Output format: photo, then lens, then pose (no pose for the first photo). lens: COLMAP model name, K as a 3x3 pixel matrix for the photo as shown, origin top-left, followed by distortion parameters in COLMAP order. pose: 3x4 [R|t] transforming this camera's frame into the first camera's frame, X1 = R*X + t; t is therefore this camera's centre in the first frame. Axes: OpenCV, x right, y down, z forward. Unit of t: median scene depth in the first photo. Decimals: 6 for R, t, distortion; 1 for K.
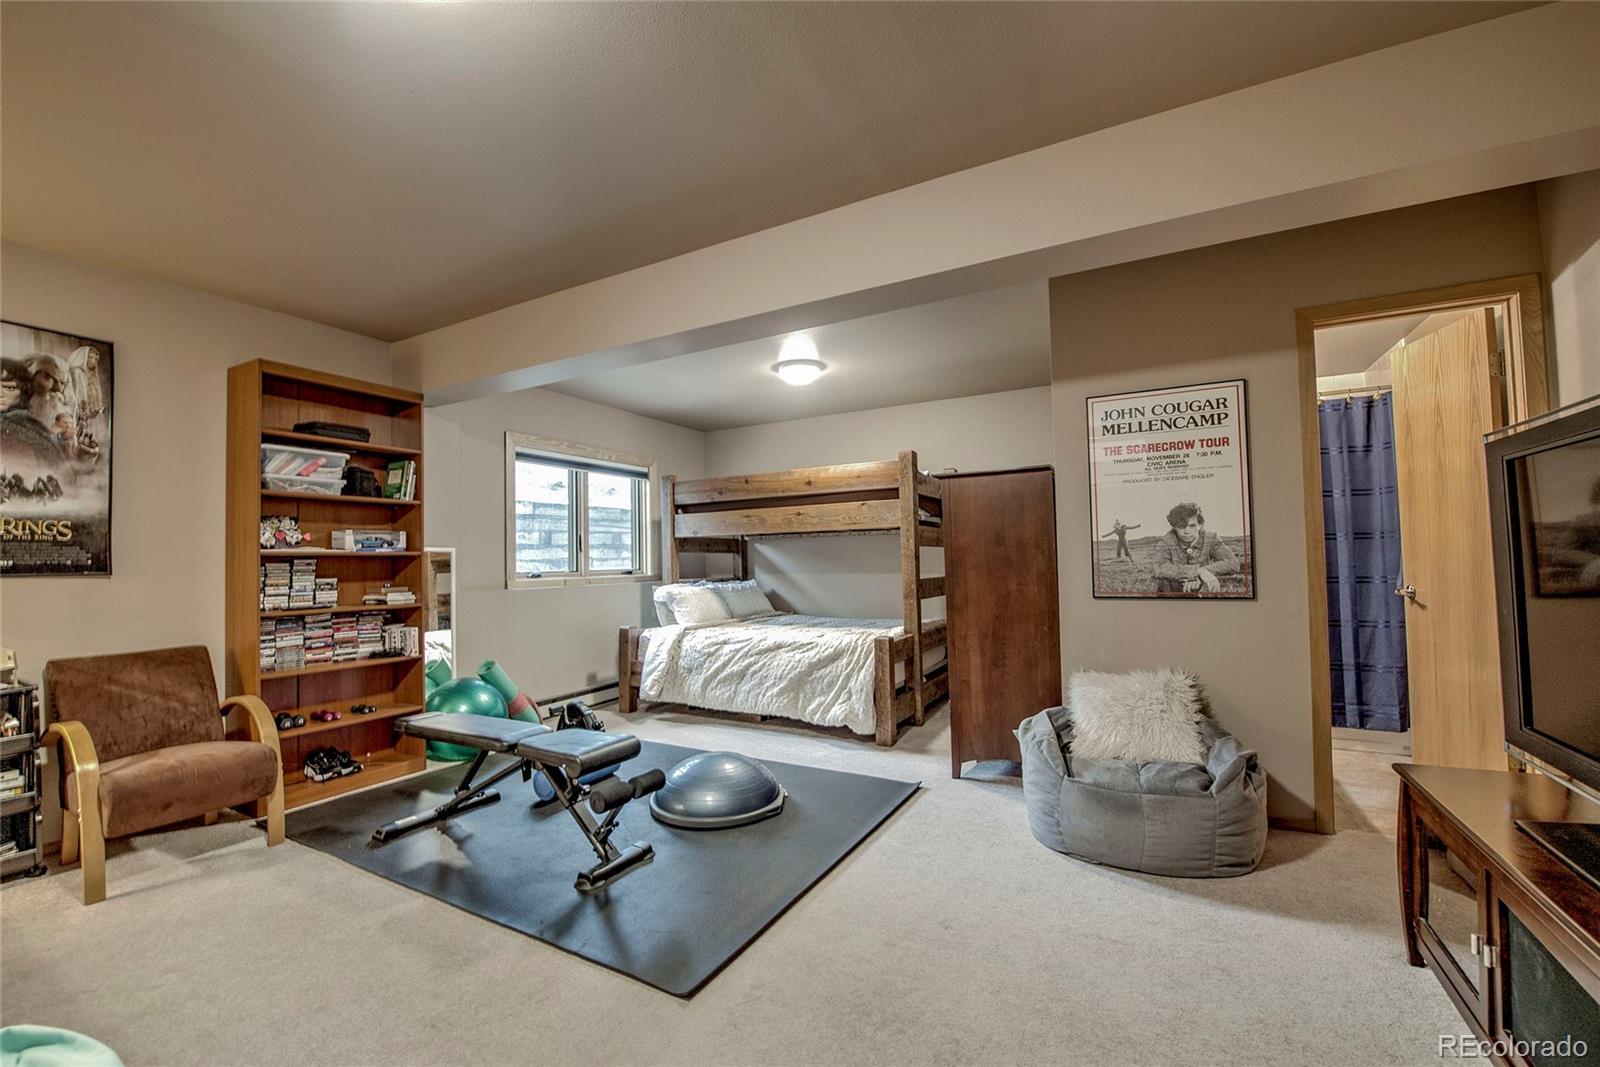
lens RADIAL K [[643.8, 0, 798.5], [0, 643.8, 537.4], [0, 0, 1]] dist [-0.016614, -0.001859]
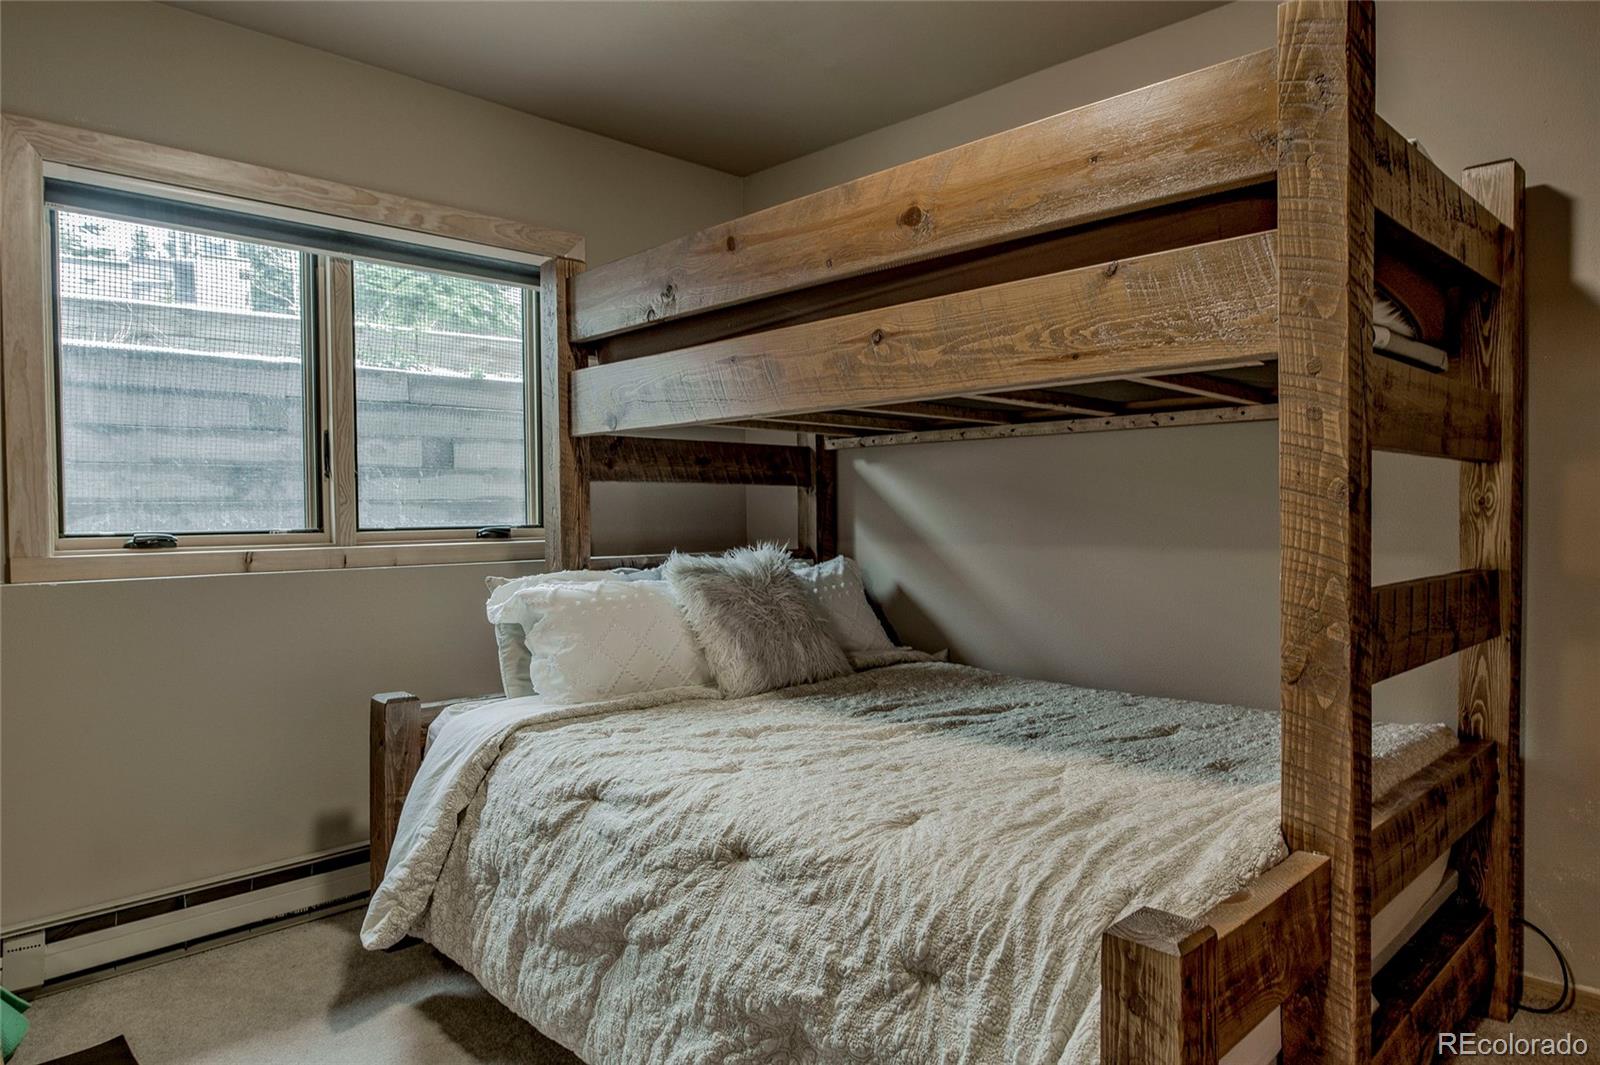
lens RADIAL K [[1019.0, 0, 806.3], [0, 1019.0, 531.5], [0, 0, 1]] dist [-0.007655, 0.002689]
pose [[0.962866, 0.017406, -0.269420, 0.082456], [-0.000998, 0.998142, 0.060919, 0.018276], [0.269979, -0.058388, 0.961094, 0.529069]]
